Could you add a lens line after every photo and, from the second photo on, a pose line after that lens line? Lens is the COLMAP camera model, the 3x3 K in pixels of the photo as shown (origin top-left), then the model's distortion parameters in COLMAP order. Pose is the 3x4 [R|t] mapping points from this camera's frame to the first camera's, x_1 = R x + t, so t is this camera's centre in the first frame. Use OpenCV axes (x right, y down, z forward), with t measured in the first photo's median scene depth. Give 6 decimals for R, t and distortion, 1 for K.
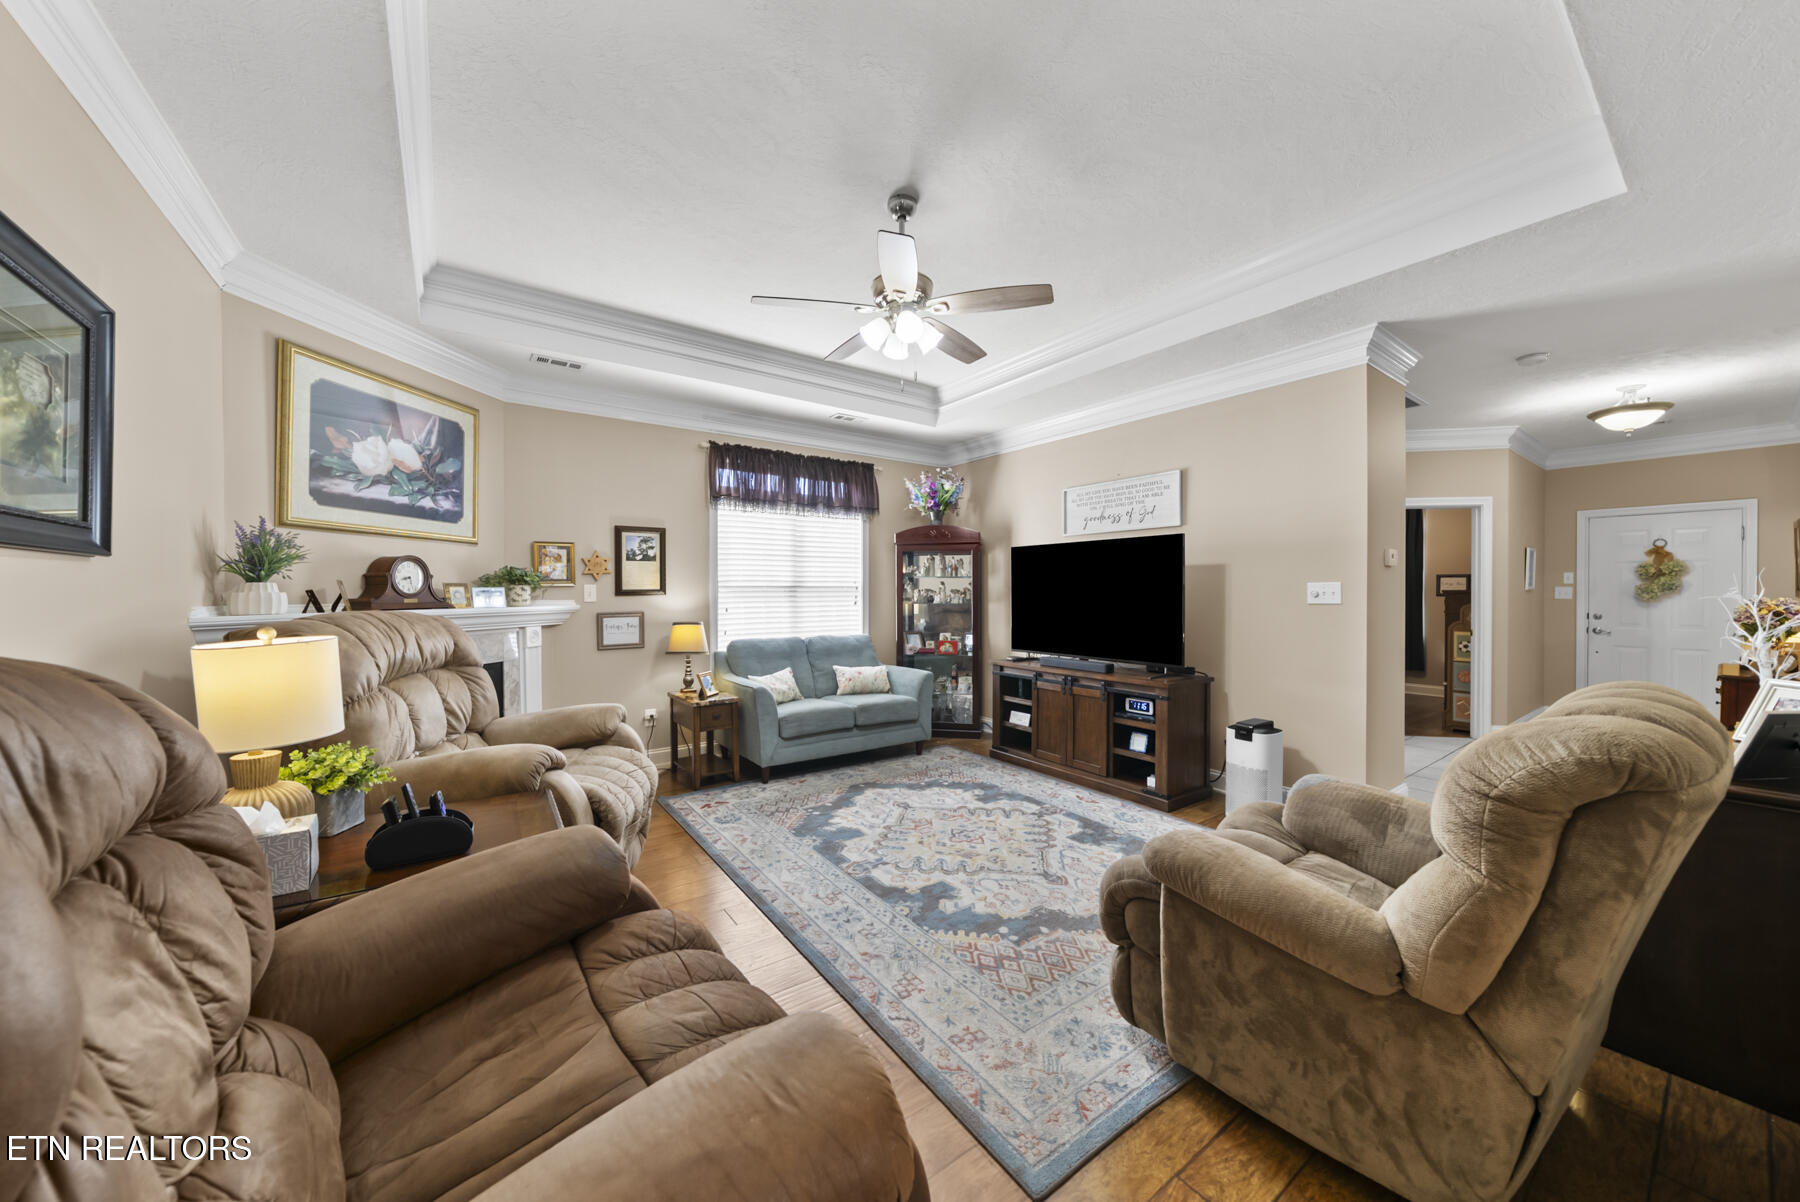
lens RADIAL K [[621.1, 0, 890.4], [0, 621.1, 594.5], [0, 0, 1]] dist [-0.002508, -0.000234]
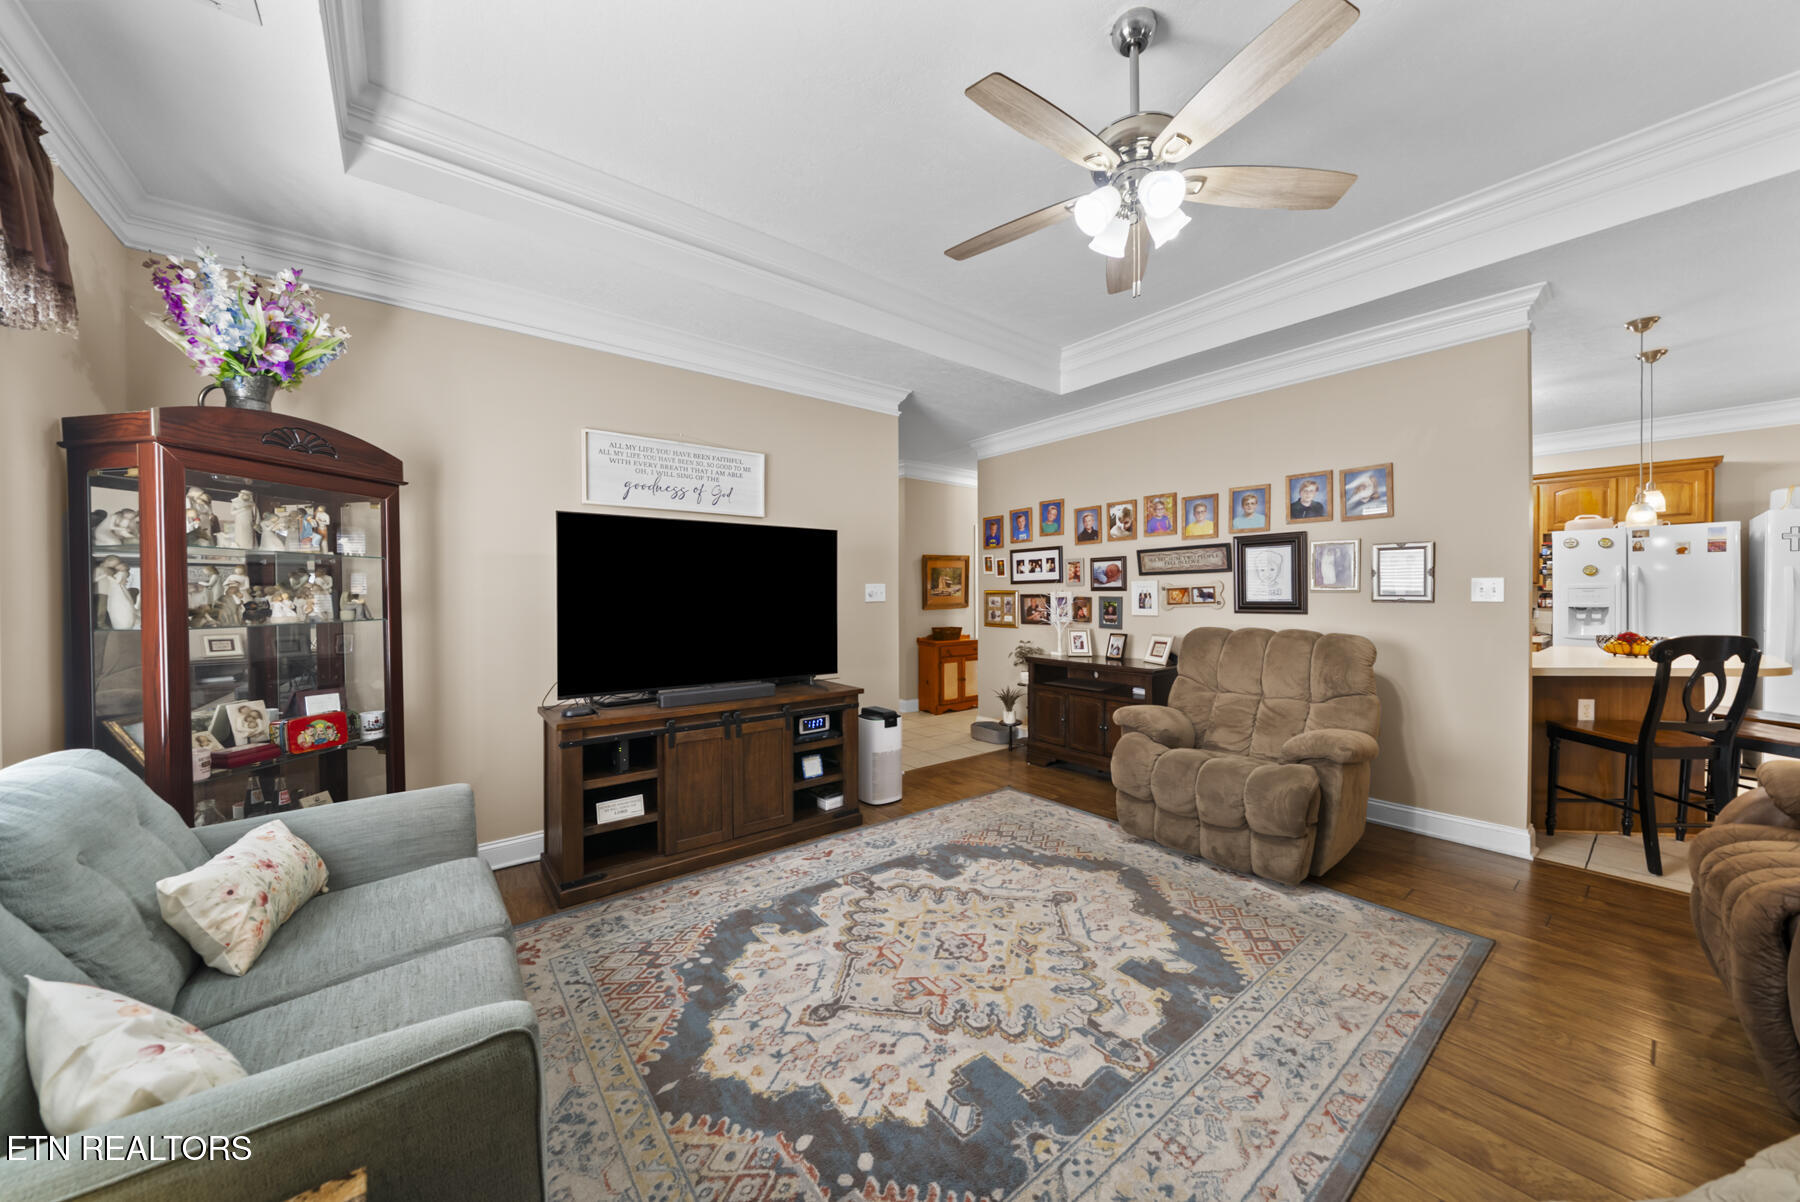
lens RADIAL K [[621.1, 0, 902.9], [0, 621.1, 599.1], [0, 0, 1]] dist [-0.002508, -0.000234]
pose [[-0.059532, -0.008633, 0.998189, -0.491556], [0.006644, 0.999937, 0.009044, -0.001095], [-0.998204, 0.007170, -0.059471, 0.976720]]
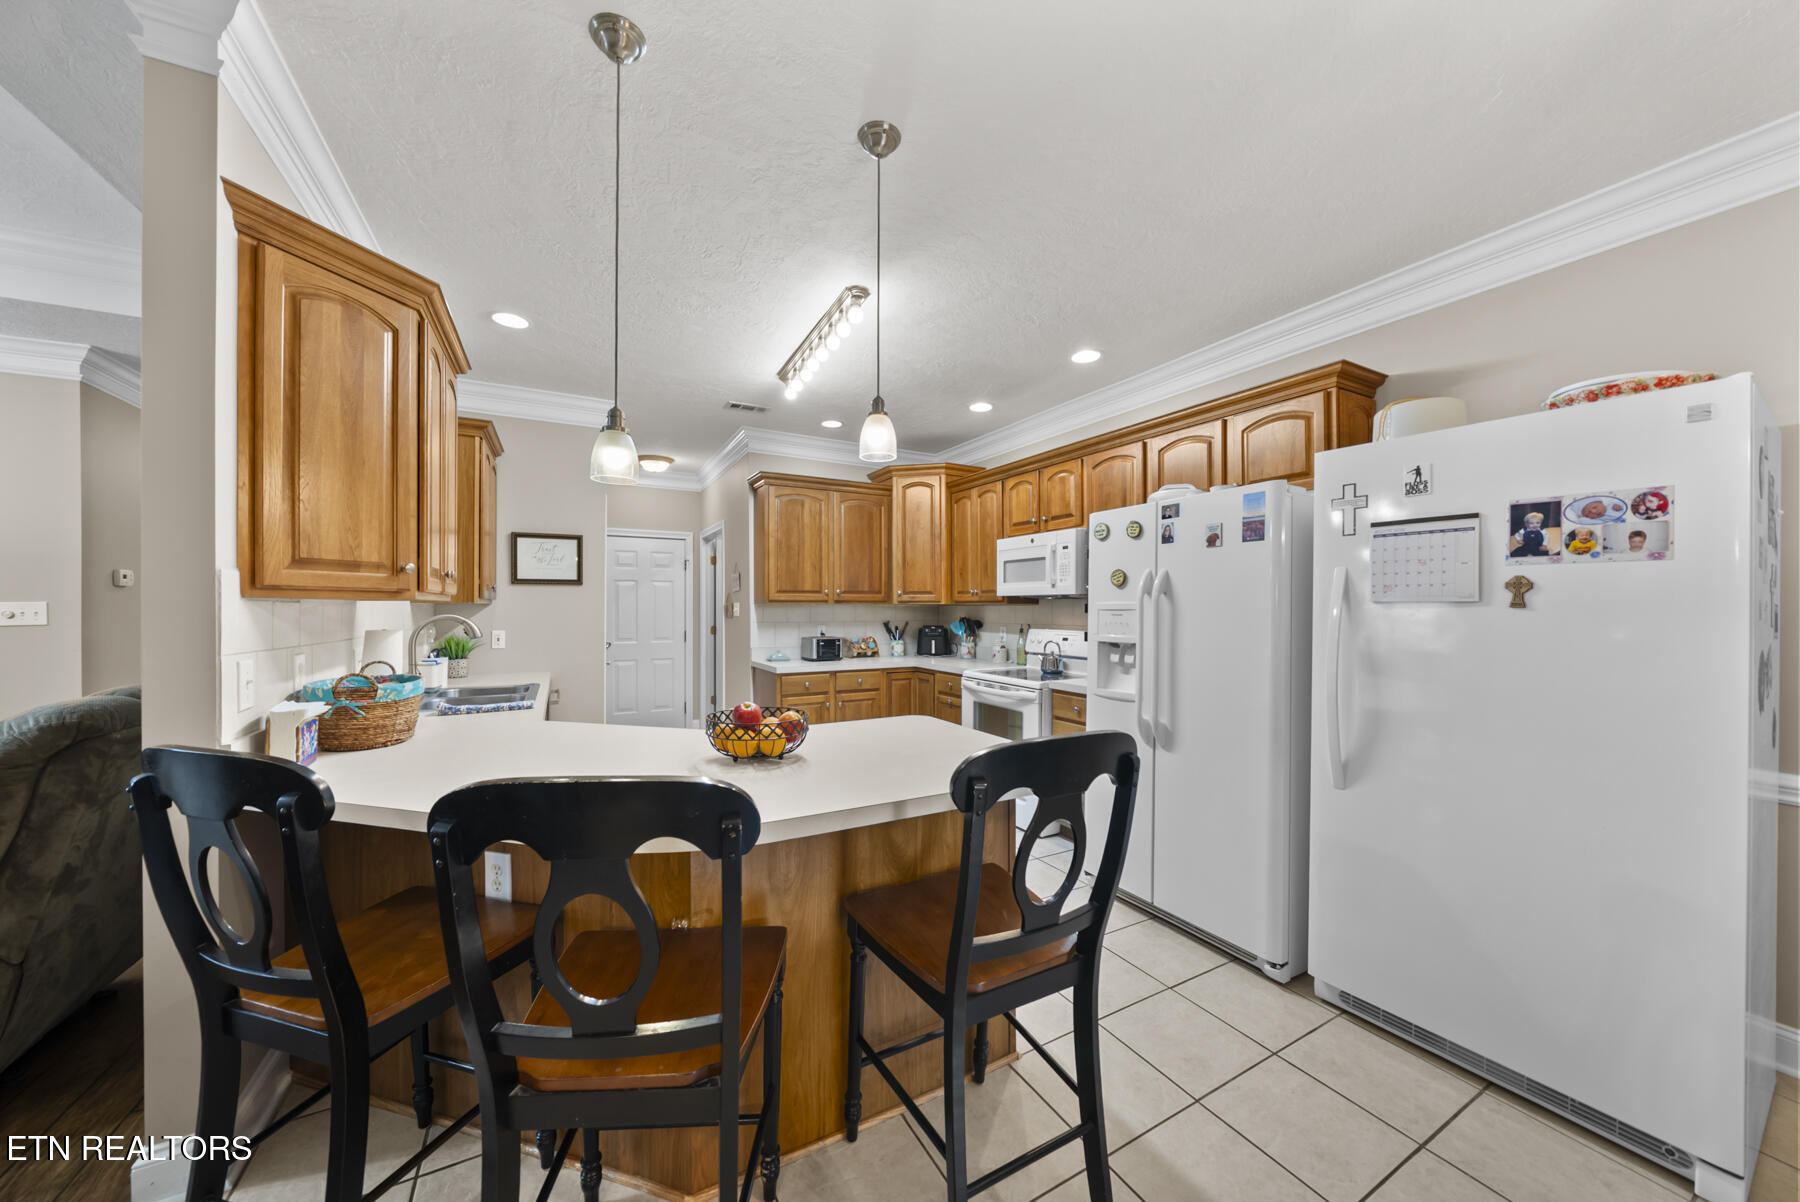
lens RADIAL K [[621.1, 0, 895.4], [0, 621.1, 602.8], [0, 0, 1]] dist [-0.002508, -0.000234]
pose [[0.120547, 0.005364, 0.992693, -0.047790], [0.003740, 0.999976, -0.005858, -0.007512], [-0.992701, 0.004419, 0.120525, -0.371588]]
